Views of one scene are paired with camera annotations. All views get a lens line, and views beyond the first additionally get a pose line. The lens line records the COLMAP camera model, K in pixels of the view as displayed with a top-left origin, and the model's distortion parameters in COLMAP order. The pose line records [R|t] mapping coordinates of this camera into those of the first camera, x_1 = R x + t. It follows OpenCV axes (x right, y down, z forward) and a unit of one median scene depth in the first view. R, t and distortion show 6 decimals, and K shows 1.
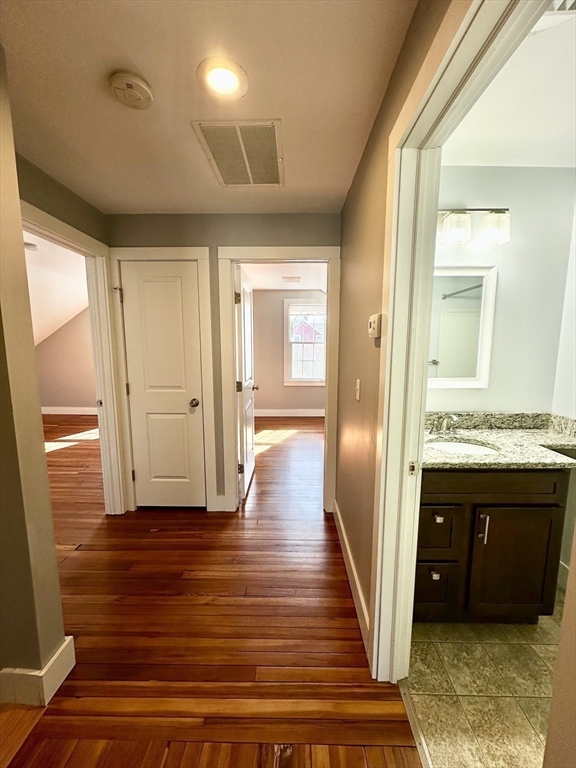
lens RADIAL K [[305.2, 0, 289.3], [0, 305.2, 383.8], [0, 0, 1]] dist [-0.002040, 0.000624]
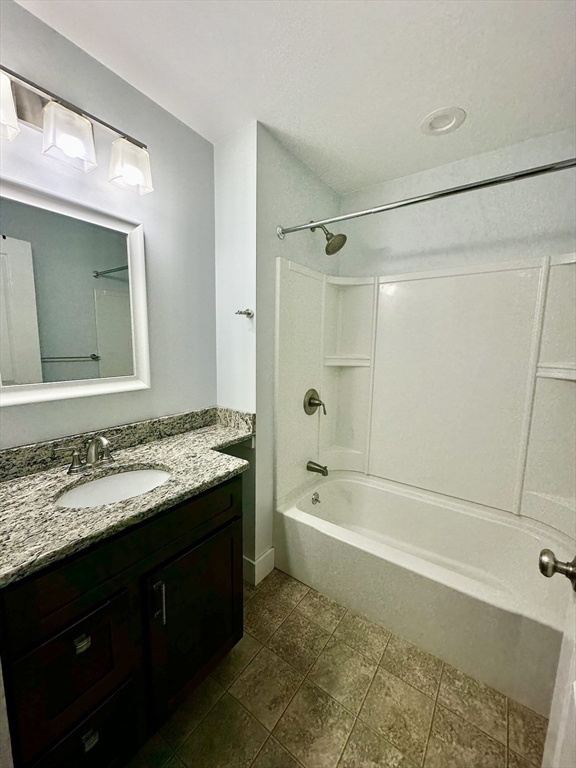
lens RADIAL K [[305.2, 0, 289.3], [0, 305.2, 383.3], [0, 0, 1]] dist [-0.002040, 0.000624]
pose [[0.568839, -0.097680, 0.816627, 0.239427], [0.086864, 0.994504, 0.058450, -0.012982], [-0.817849, 0.037687, 0.574198, 0.292920]]
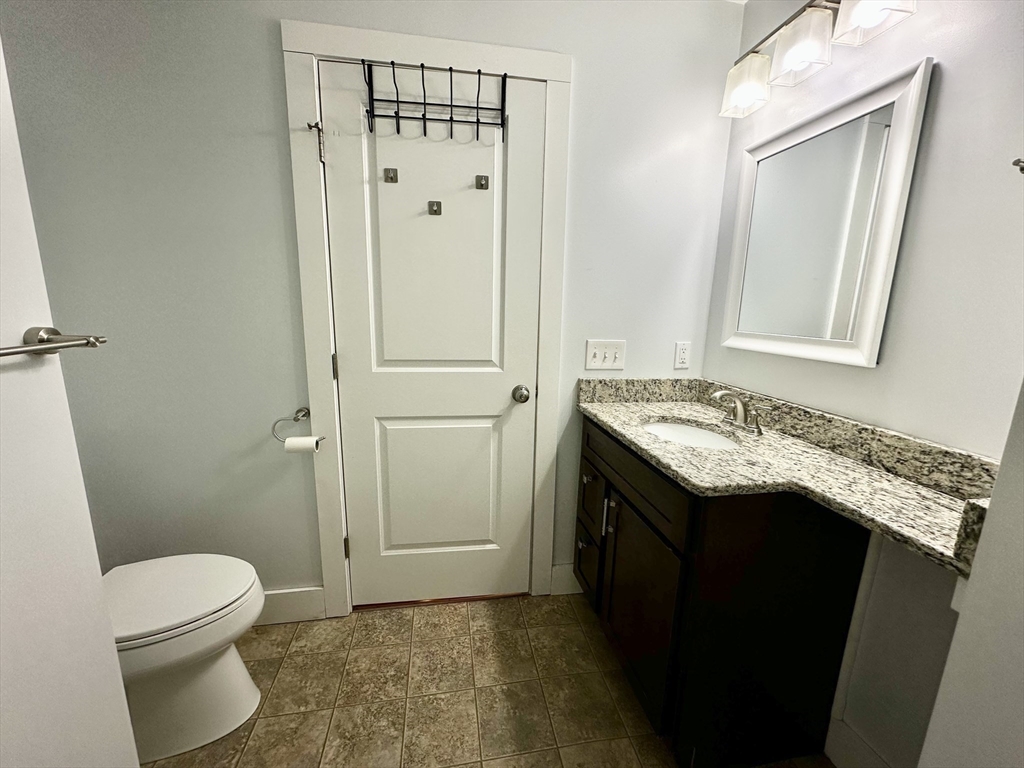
lens RADIAL K [[407.0, 0, 508.1], [0, 407.0, 380.9], [0, 0, 1]] dist [-0.002040, 0.000624]
pose [[0.181962, 0.187490, -0.965265, 1.190848], [-0.149863, 0.975473, 0.161222, 0.018175], [0.971818, 0.115321, 0.205597, 0.409490]]
